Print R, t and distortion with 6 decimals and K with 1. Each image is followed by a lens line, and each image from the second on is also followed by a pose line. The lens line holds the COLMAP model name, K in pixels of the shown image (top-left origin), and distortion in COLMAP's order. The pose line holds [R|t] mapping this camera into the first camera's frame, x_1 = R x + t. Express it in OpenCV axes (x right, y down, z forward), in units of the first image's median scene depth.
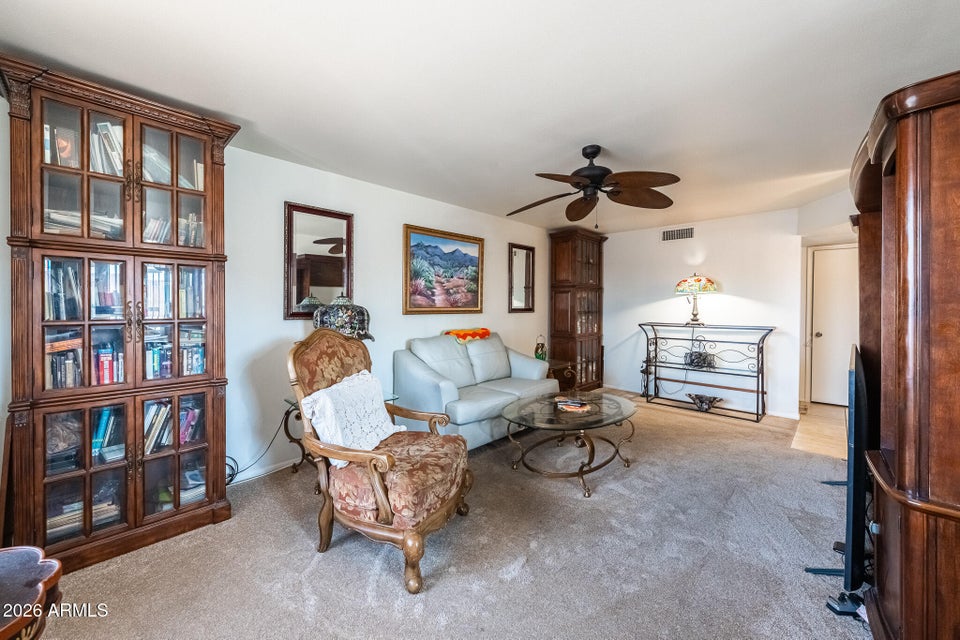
lens RADIAL K [[361.6, 0, 480.3], [0, 361.6, 303.6], [0, 0, 1]] dist [-0.000017, 0.000031]
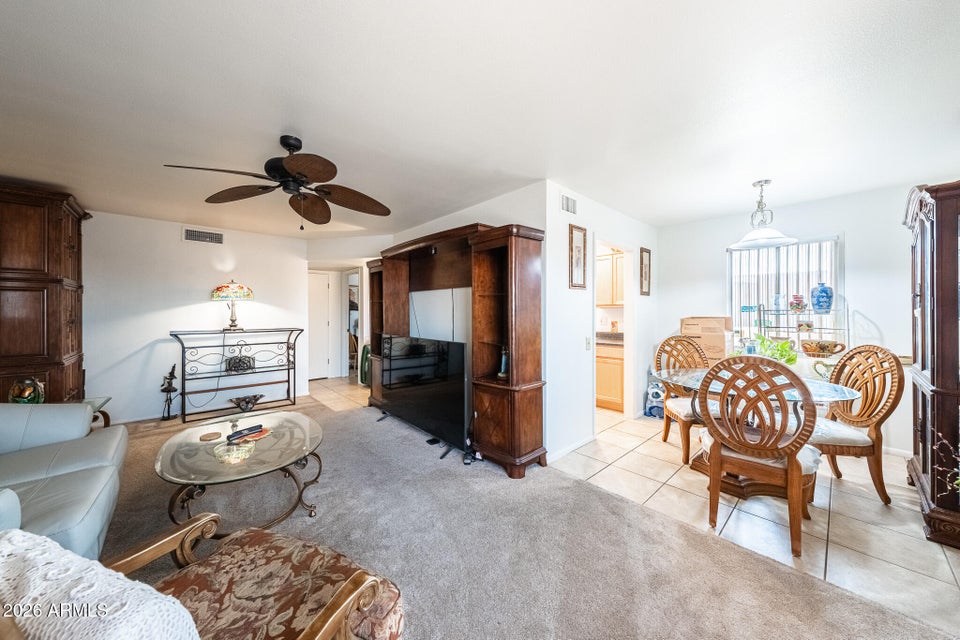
lens RADIAL K [[329.8, 0, 453.6], [0, 329.8, 310.3], [0, 0, 1]] dist [-0.000283, -0.000008]
pose [[0.108664, 0.001613, 0.994077, -0.274062], [-0.005979, 0.999982, -0.000969, -0.001138], [-0.994061, -0.005838, 0.108671, 0.287874]]
